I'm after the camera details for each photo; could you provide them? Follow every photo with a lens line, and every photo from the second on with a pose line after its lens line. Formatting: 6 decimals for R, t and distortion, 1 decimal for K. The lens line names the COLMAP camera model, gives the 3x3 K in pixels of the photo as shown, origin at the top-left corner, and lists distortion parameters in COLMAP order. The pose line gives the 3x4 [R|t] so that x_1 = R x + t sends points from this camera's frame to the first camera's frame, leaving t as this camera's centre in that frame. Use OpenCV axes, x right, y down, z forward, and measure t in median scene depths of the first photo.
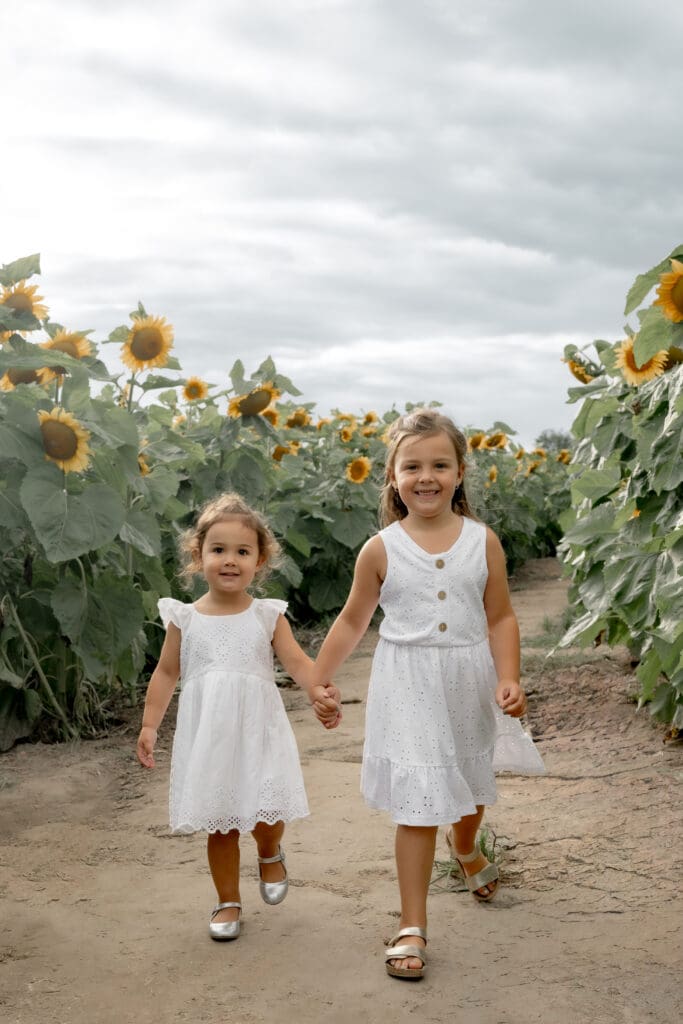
lens RADIAL K [[4327.2, 0, 340.6], [0, 4327.2, 516.7], [0, 0, 1]] dist [1.415175, 0.000000]
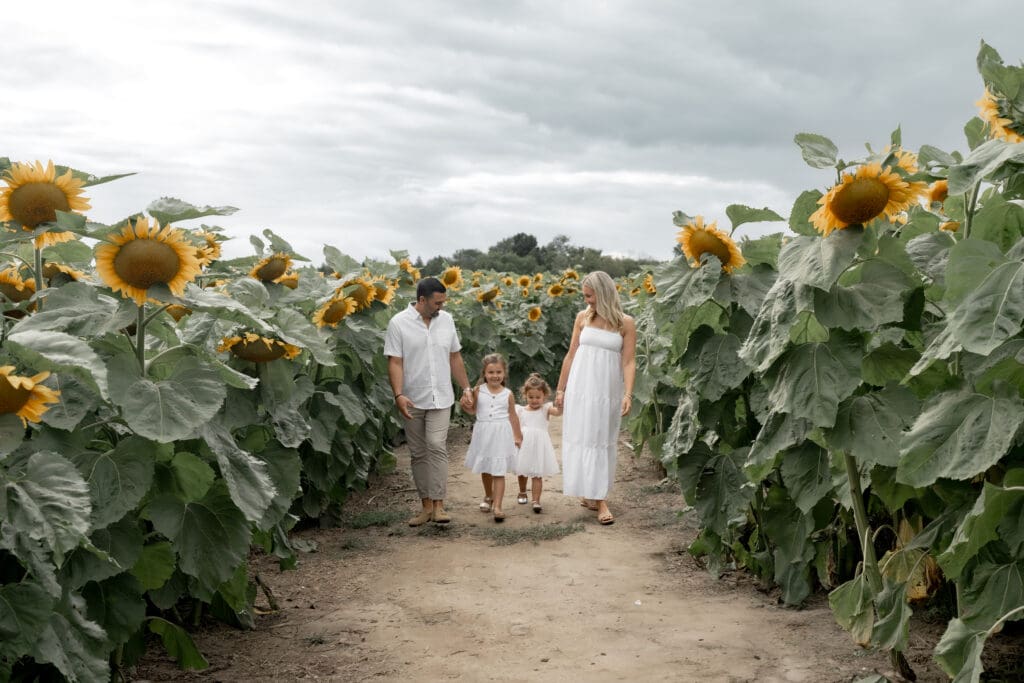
lens RADIAL K [[4327.2, 0, 511.9], [0, 4327.2, 341.9], [0, 0, 1]] dist [1.415175, 0.000000]
pose [[0.999951, 0.009577, 0.002406, -0.010616], [-0.009610, 0.999851, 0.014335, -0.027031], [-0.002268, -0.014358, 0.999894, -0.932312]]
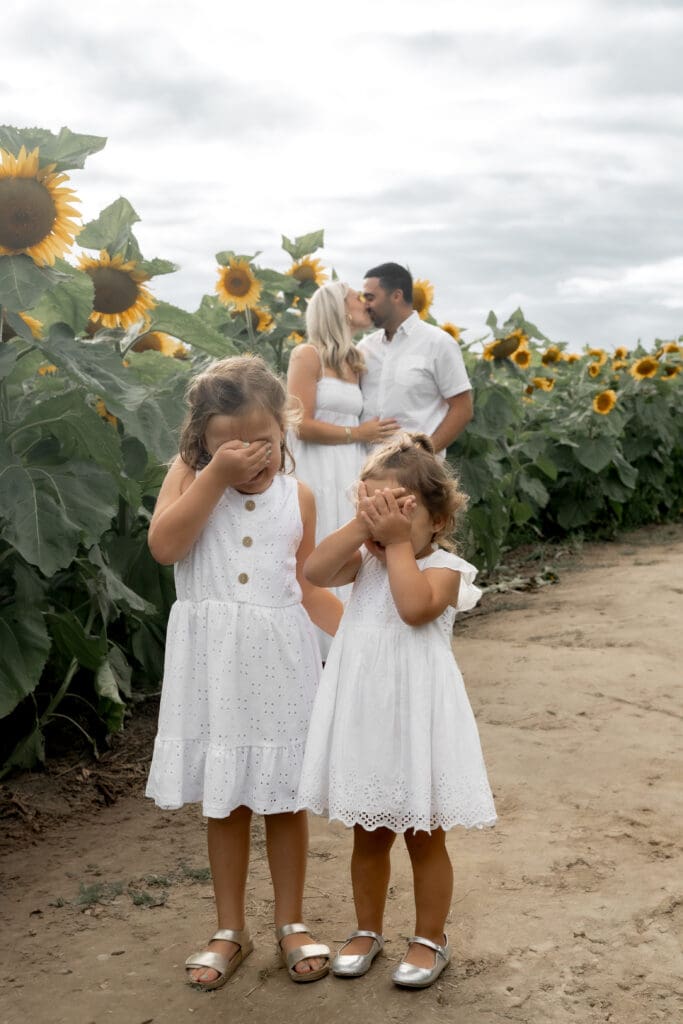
lens RADIAL K [[4327.2, 0, 341.6], [0, 4327.2, 513.4], [0, 0, 1]] dist [1.415175, 0.000000]
pose [[0.997872, 0.010595, -0.064343, 0.009447], [-0.009405, 0.999780, 0.018772, -0.002716], [0.064528, -0.018127, 0.997751, -0.130289]]
